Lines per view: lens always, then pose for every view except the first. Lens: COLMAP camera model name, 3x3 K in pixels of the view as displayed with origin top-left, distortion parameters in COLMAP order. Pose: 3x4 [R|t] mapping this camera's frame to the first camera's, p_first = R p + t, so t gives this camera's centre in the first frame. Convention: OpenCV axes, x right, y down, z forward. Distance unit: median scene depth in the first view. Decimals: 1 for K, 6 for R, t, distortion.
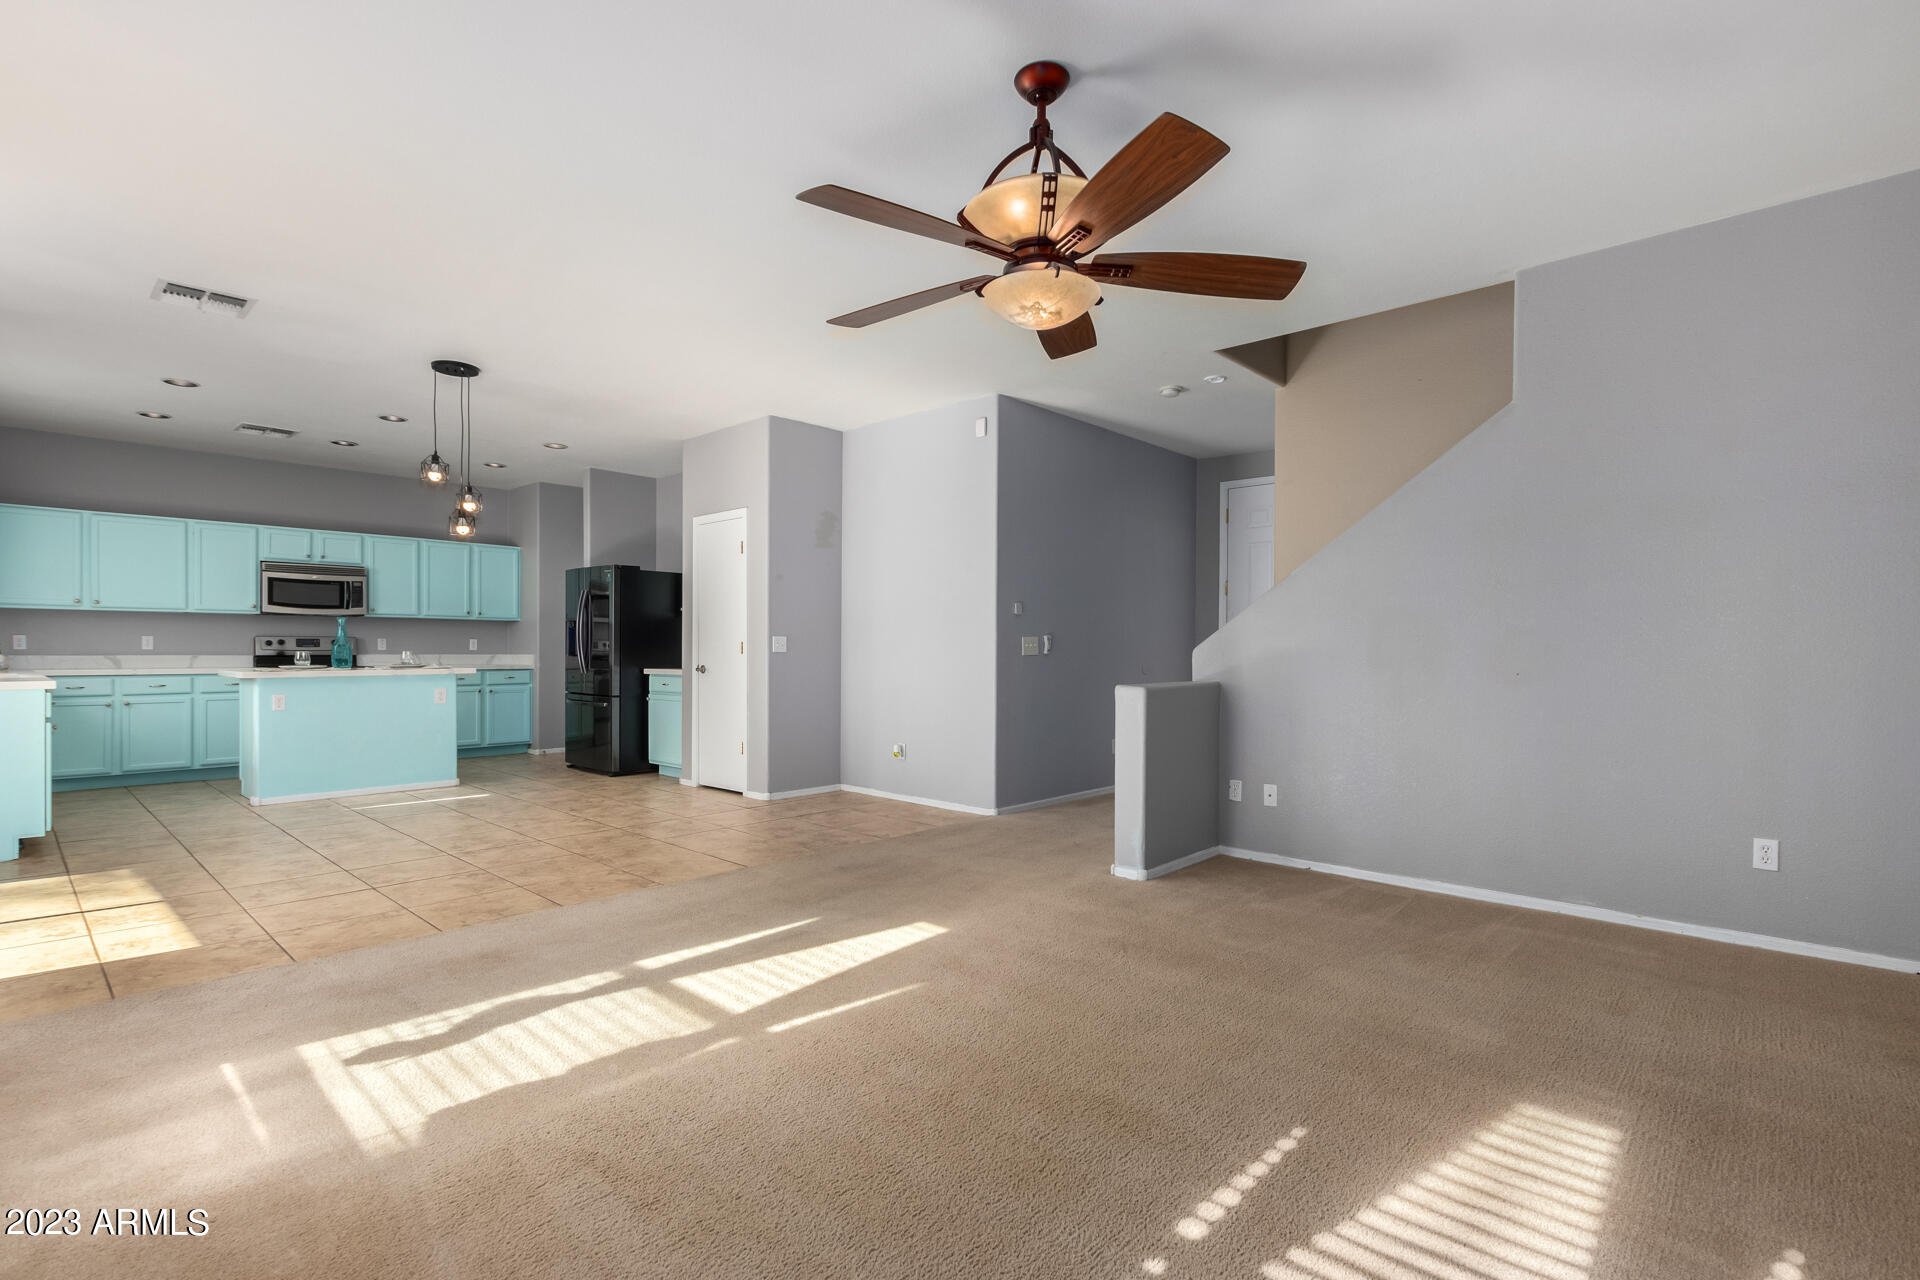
lens RADIAL K [[886.7, 0, 996.3], [0, 886.7, 652.2], [0, 0, 1]] dist [-0.002538, -0.001434]
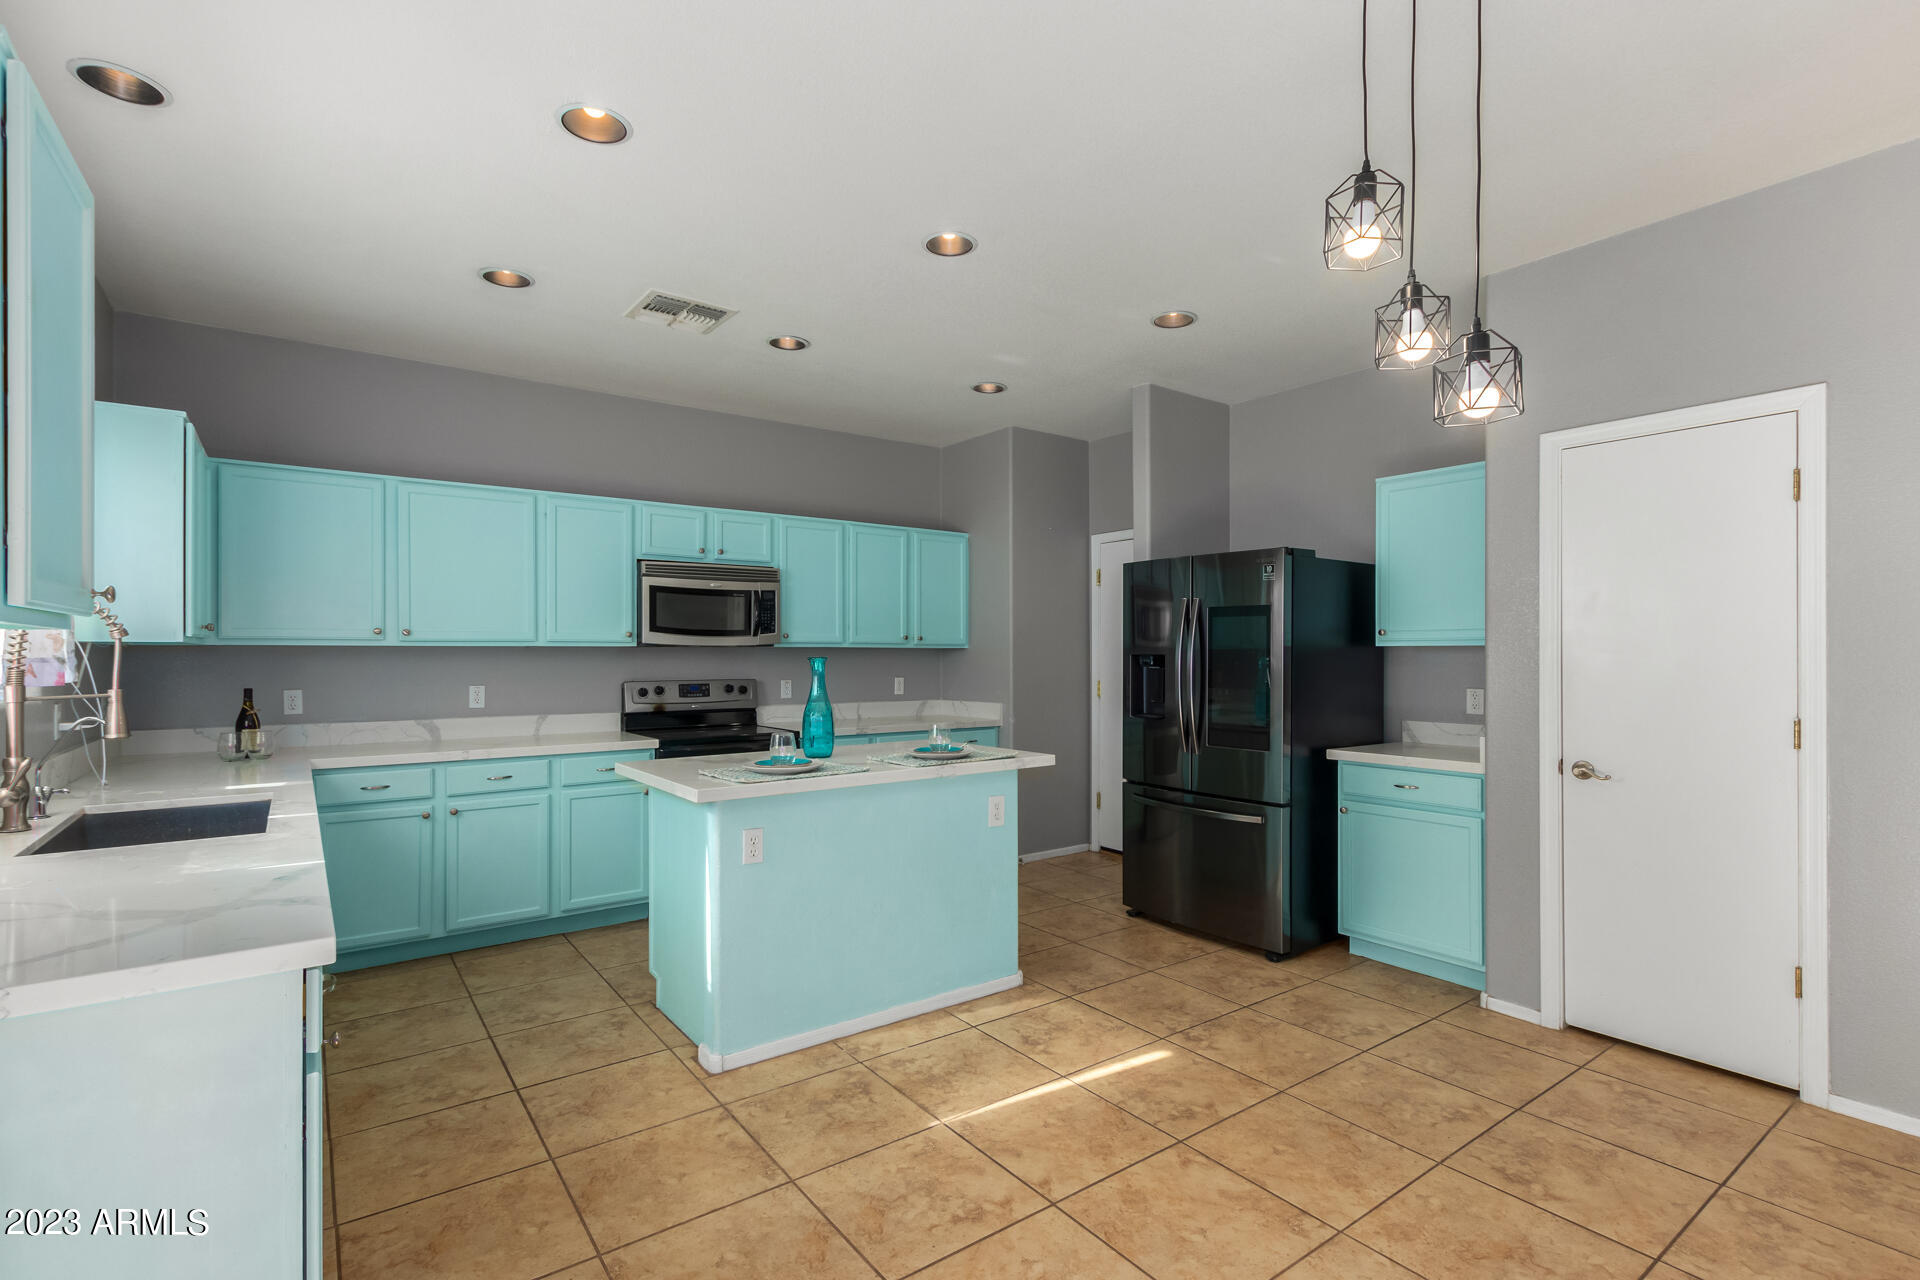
lens RADIAL K [[890.4, 0, 1004.8], [0, 890.4, 651.8], [0, 0, 1]] dist [0.007081, 0.000139]
pose [[0.982785, -0.006648, -0.184635, -0.529569], [0.005281, 0.999955, -0.007892, -0.037745], [0.184679, 0.006781, 0.982776, 0.500377]]
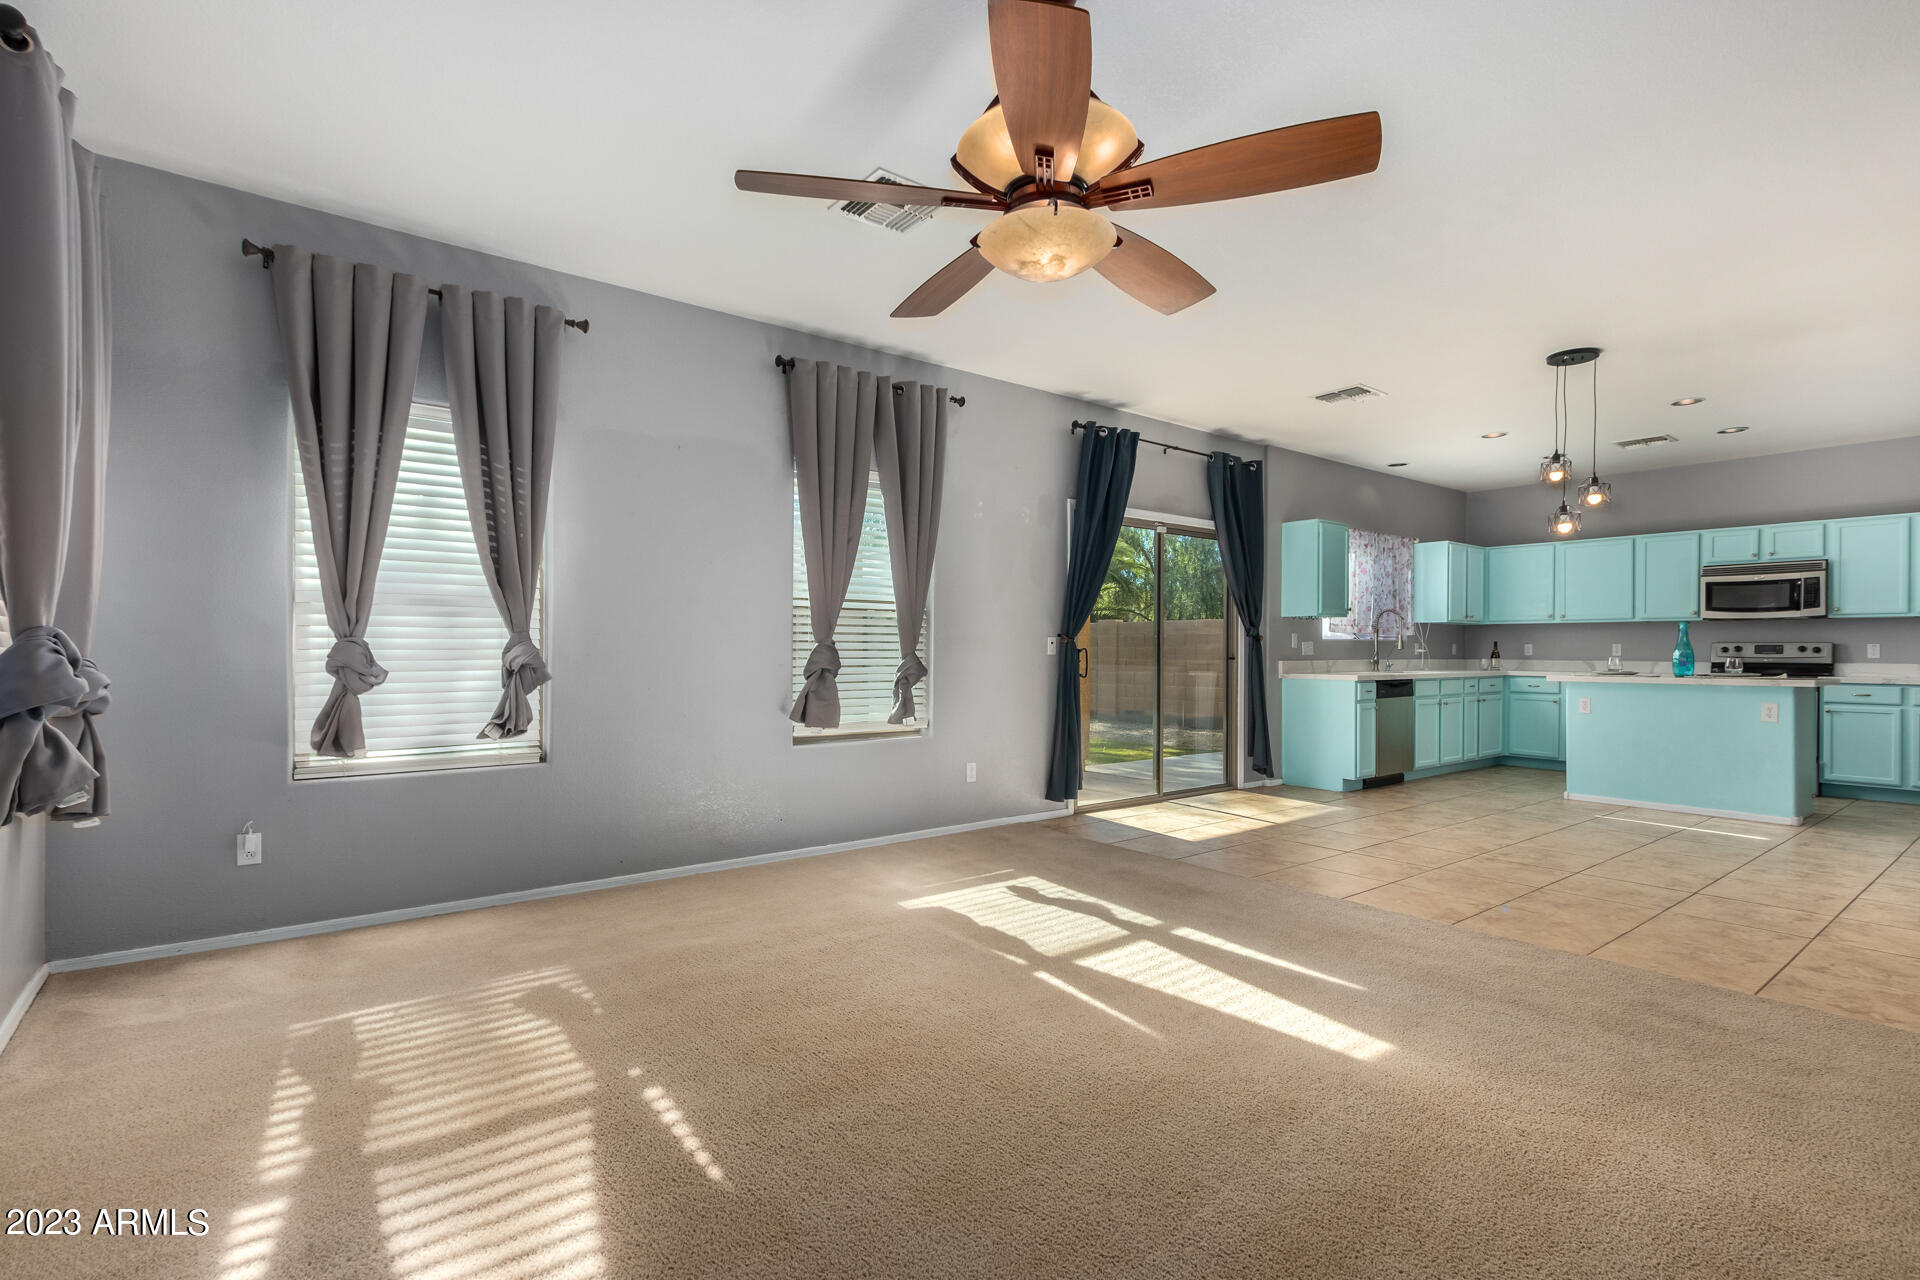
lens RADIAL K [[873.8, 0, 923.4], [0, 873.8, 650.0], [0, 0, 1]] dist [0.003414, -0.003071]
pose [[-0.202095, -0.003396, -0.979360, 0.333201], [-0.009240, 0.999956, -0.001560, -0.000691], [0.979322, 0.008734, -0.202117, 0.390207]]
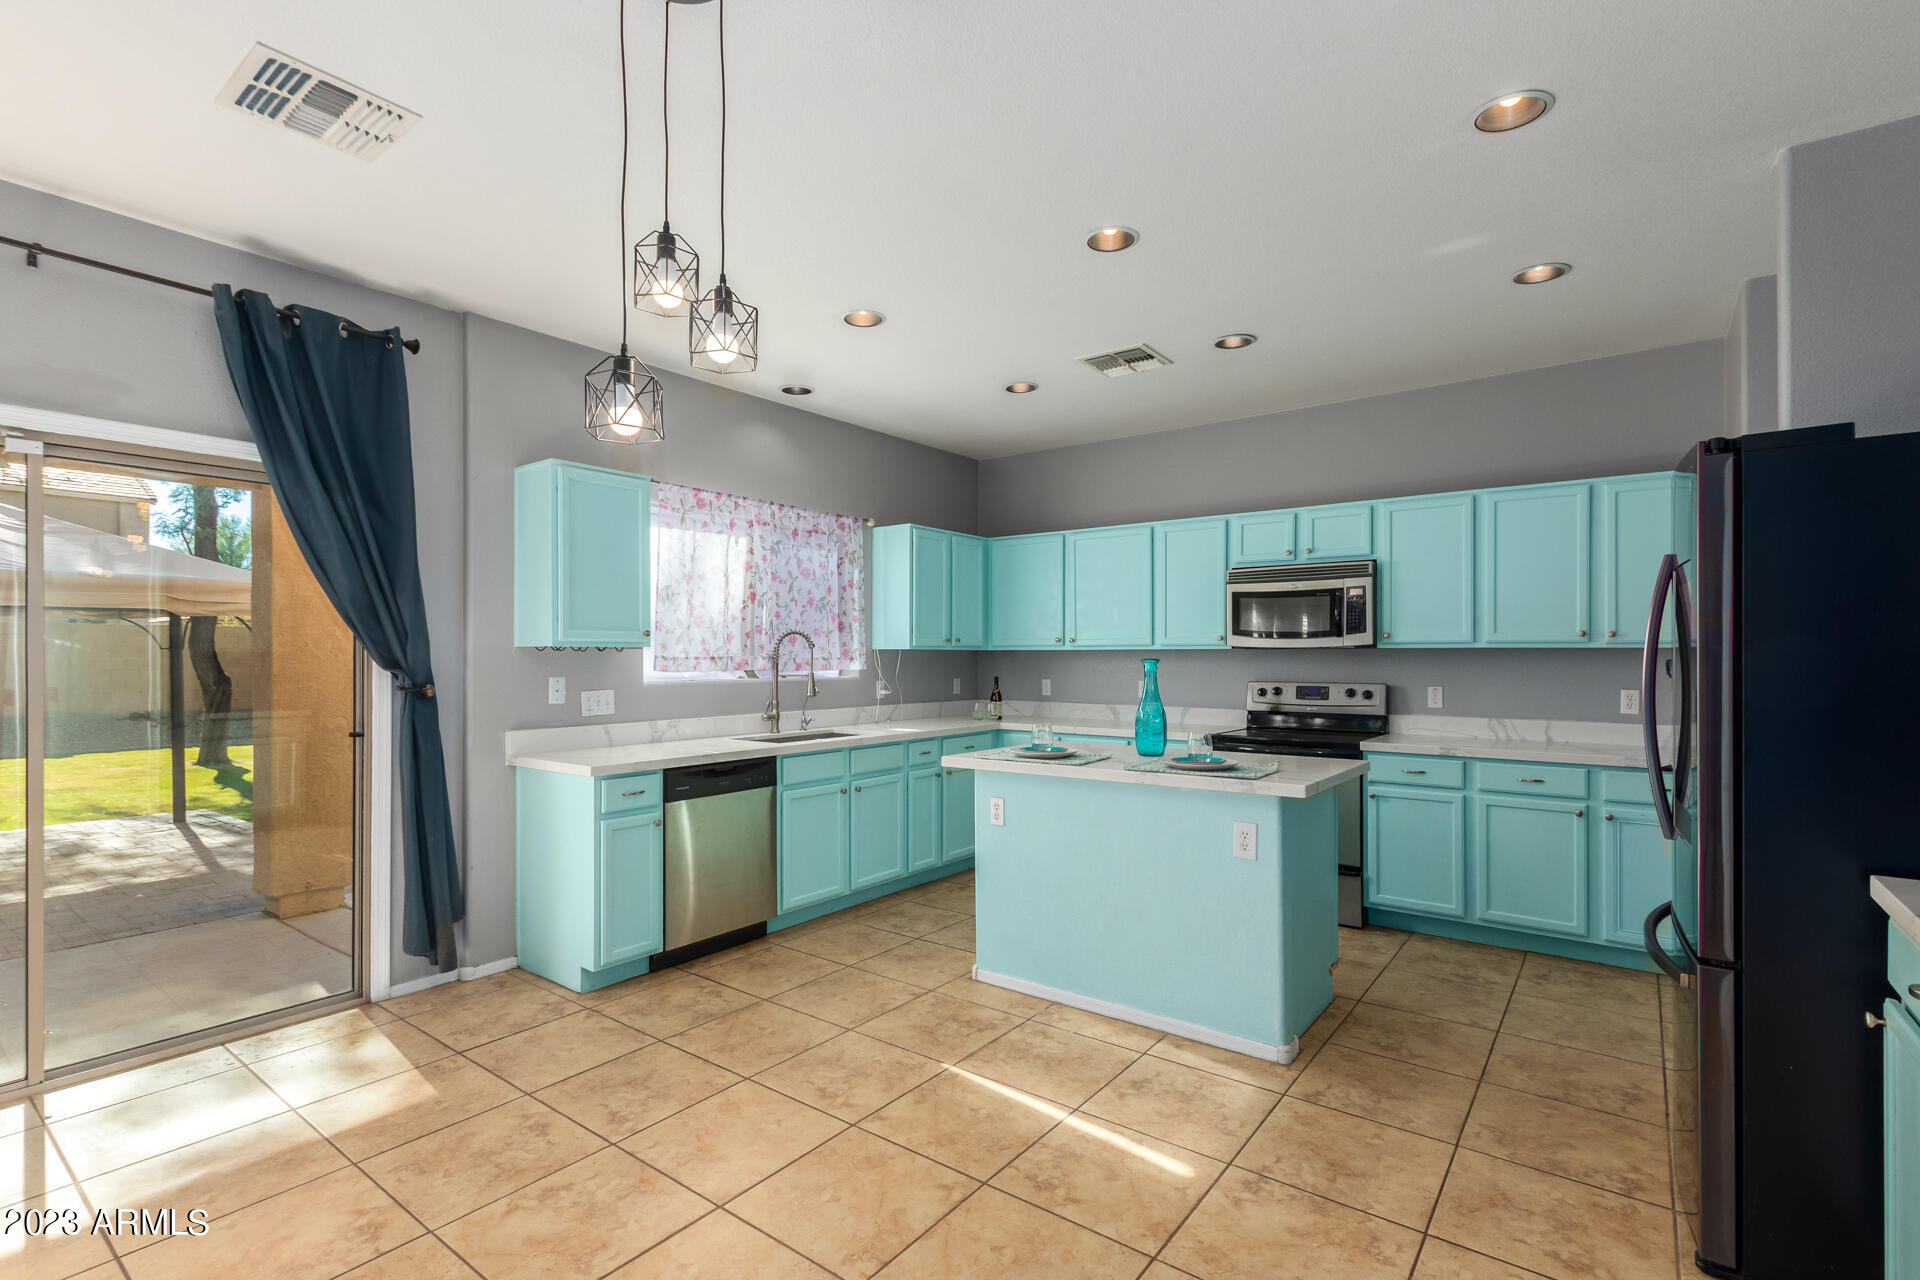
lens RADIAL K [[895.8, 0, 910.2], [0, 895.8, 653.4], [0, 0, 1]] dist [0.002877, 0.000262]
pose [[0.054687, -0.008029, -0.998471, -0.200783], [-0.003202, 0.999961, -0.008216, -0.038091], [0.998498, 0.003646, 0.054659, 0.814177]]
